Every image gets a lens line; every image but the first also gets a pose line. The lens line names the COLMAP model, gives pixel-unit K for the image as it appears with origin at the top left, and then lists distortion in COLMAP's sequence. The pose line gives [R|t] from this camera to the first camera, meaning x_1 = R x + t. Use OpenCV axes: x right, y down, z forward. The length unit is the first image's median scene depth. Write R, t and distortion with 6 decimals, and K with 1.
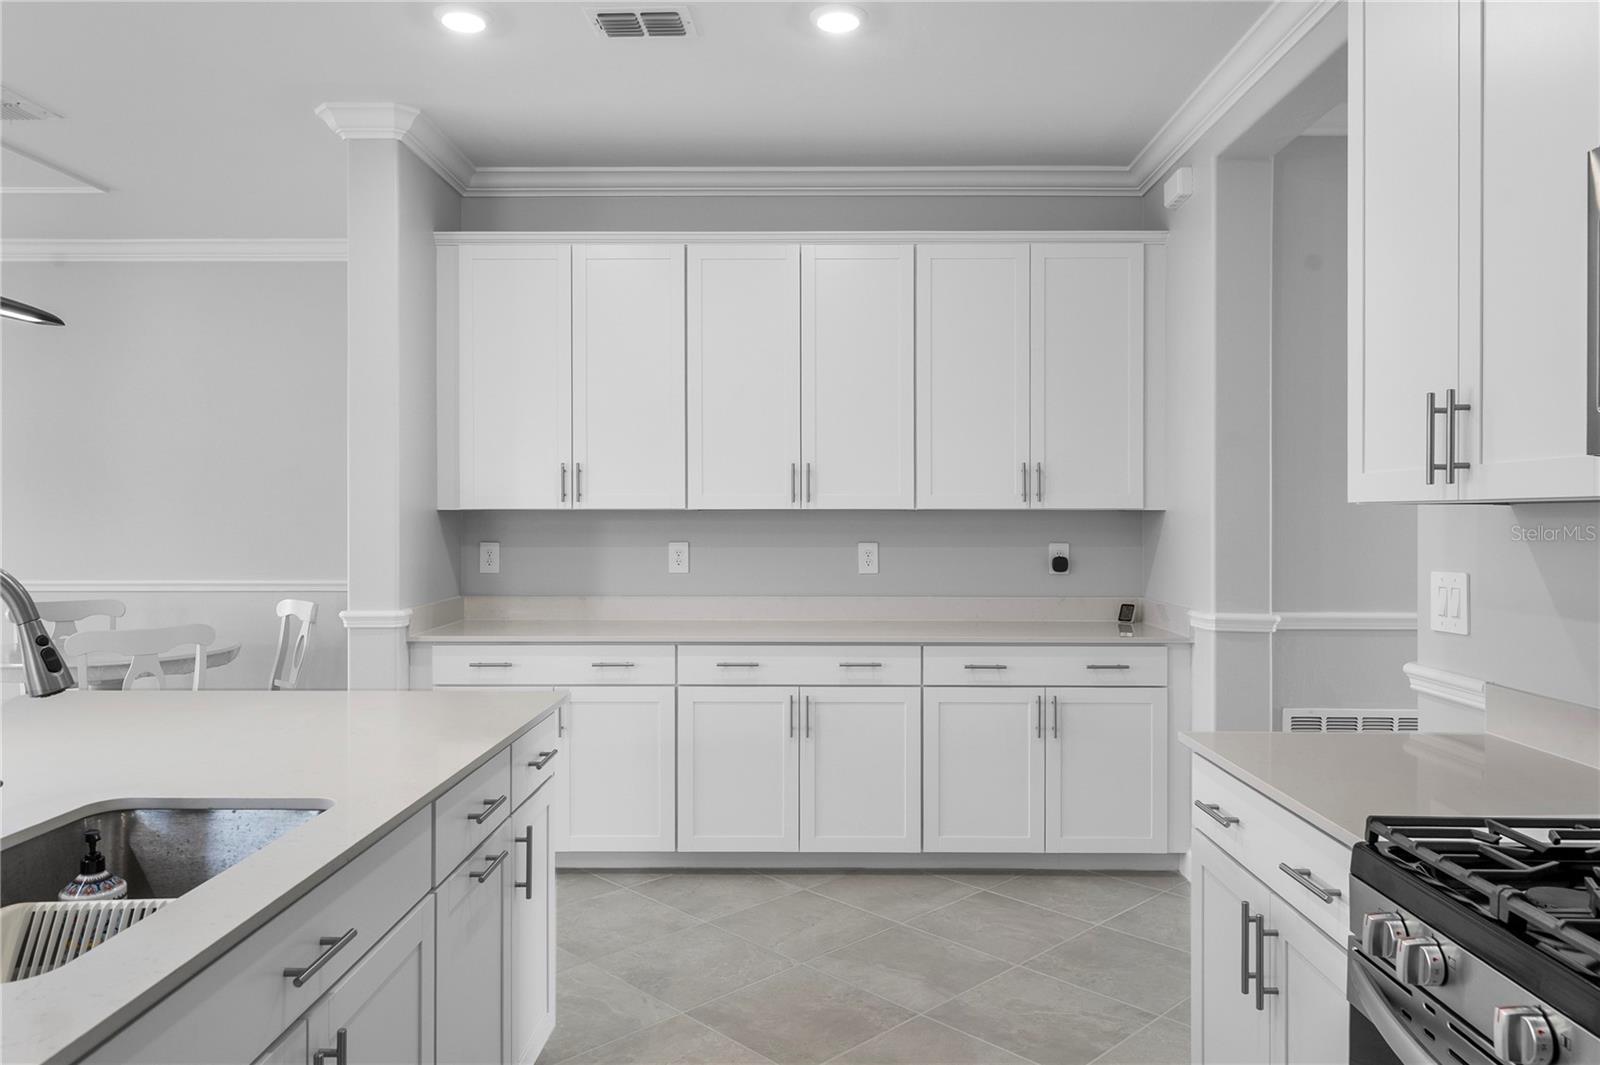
lens RADIAL K [[1057.4, 0, 825.2], [0, 1057.4, 524.5], [0, 0, 1]] dist [-0.001541, -0.006447]
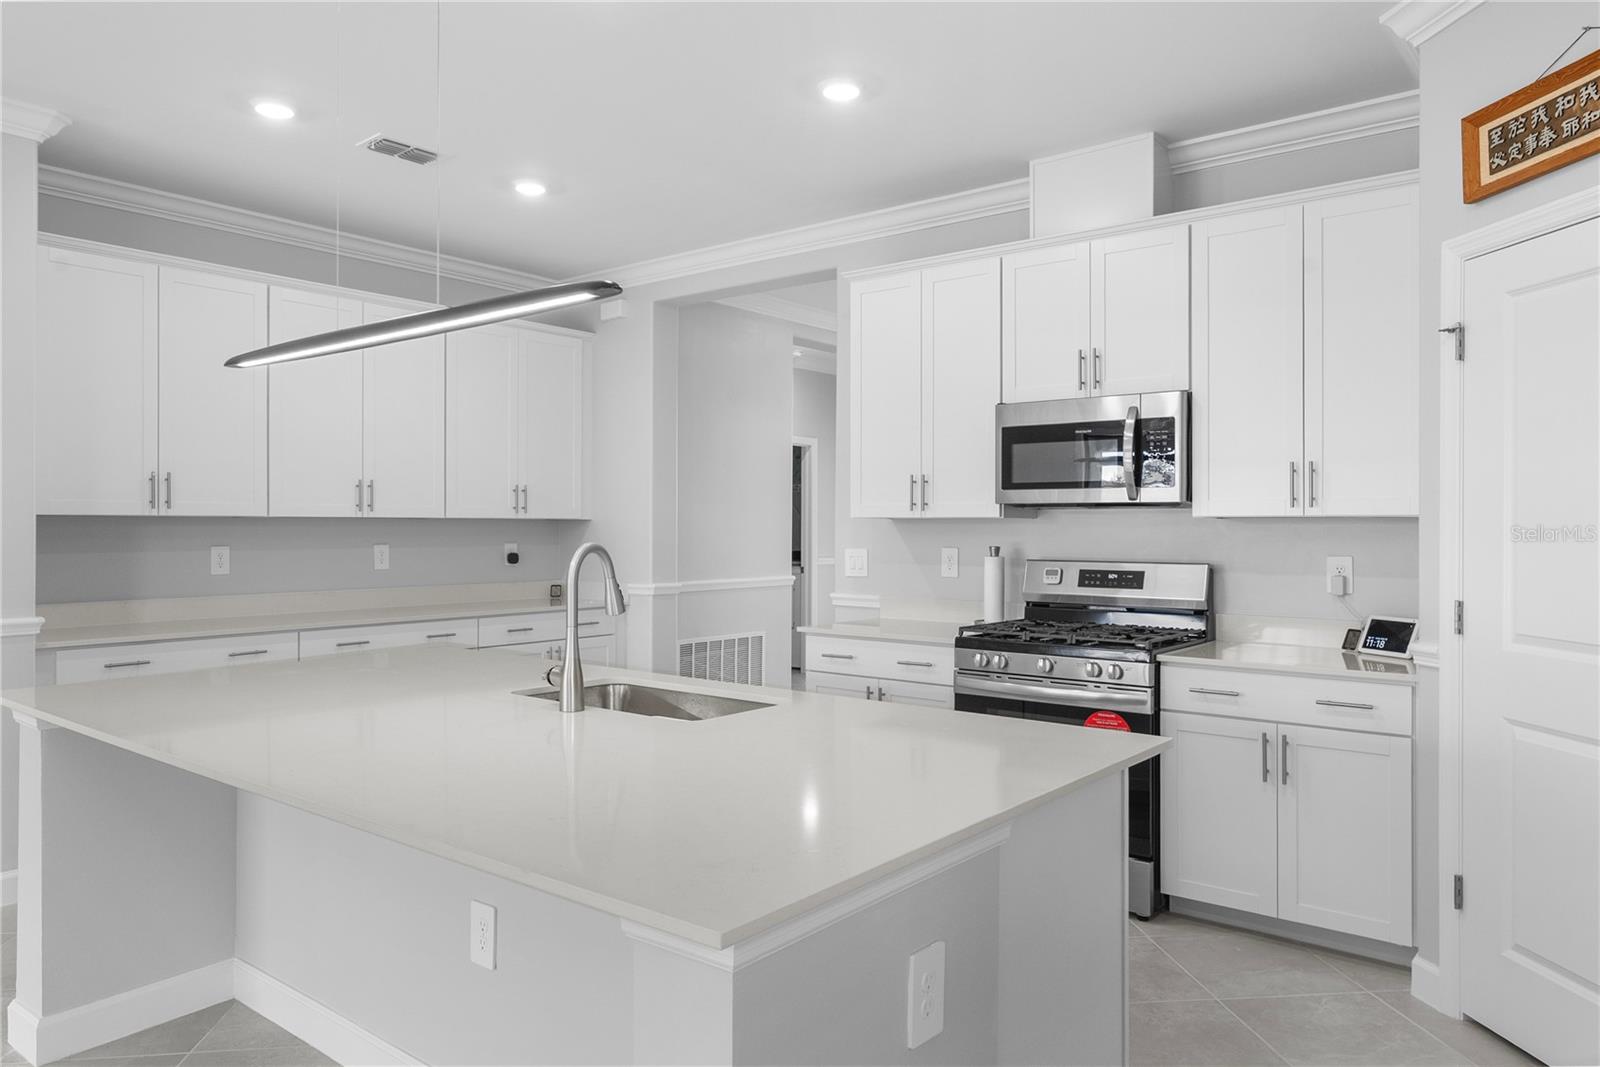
lens RADIAL K [[1057.4, 0, 808.3], [0, 1057.4, 527.8], [0, 0, 1]] dist [-0.001541, -0.006447]
pose [[0.613546, -0.000241, 0.789659, -0.674704], [0.004462, 0.999985, -0.003161, 0.004135], [-0.789647, 0.005463, 0.613538, -0.158692]]
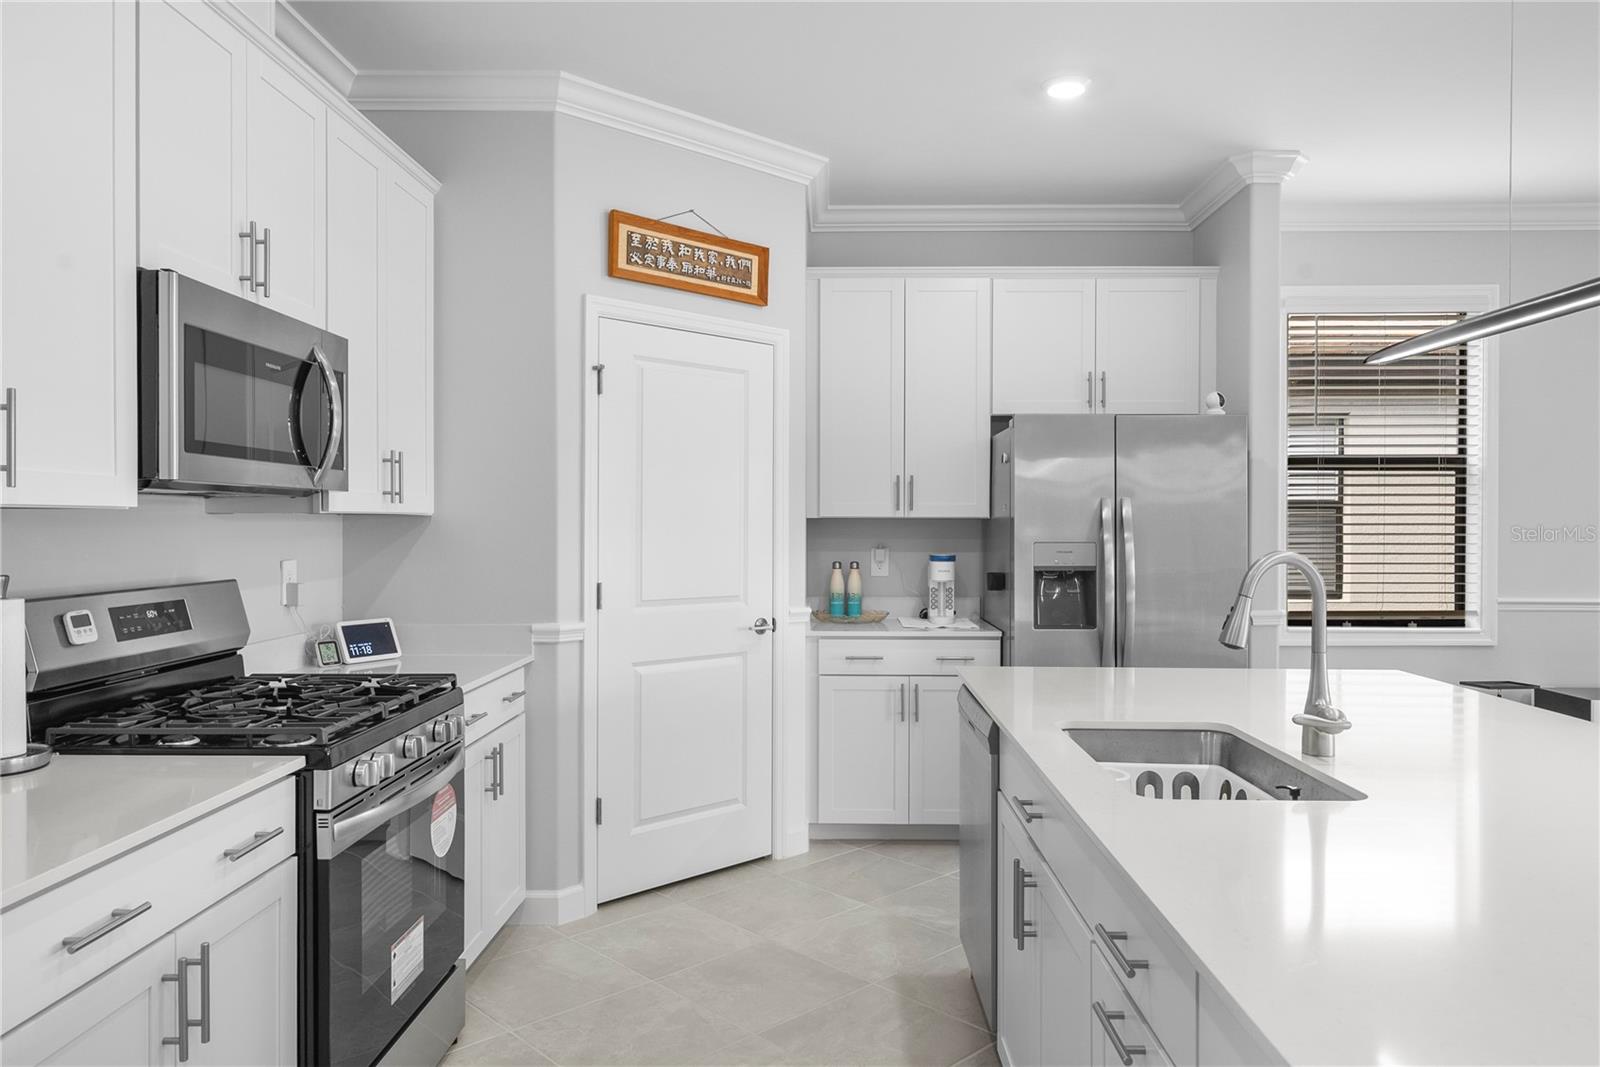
lens RADIAL K [[1057.4, 0, 809.3], [0, 1057.4, 533.6], [0, 0, 1]] dist [-0.001541, -0.006447]
pose [[-0.999897, -0.002016, 0.014201, -0.065108], [-0.001758, 0.999833, 0.018189, -0.005727], [-0.014236, 0.018162, -0.999734, 0.792174]]
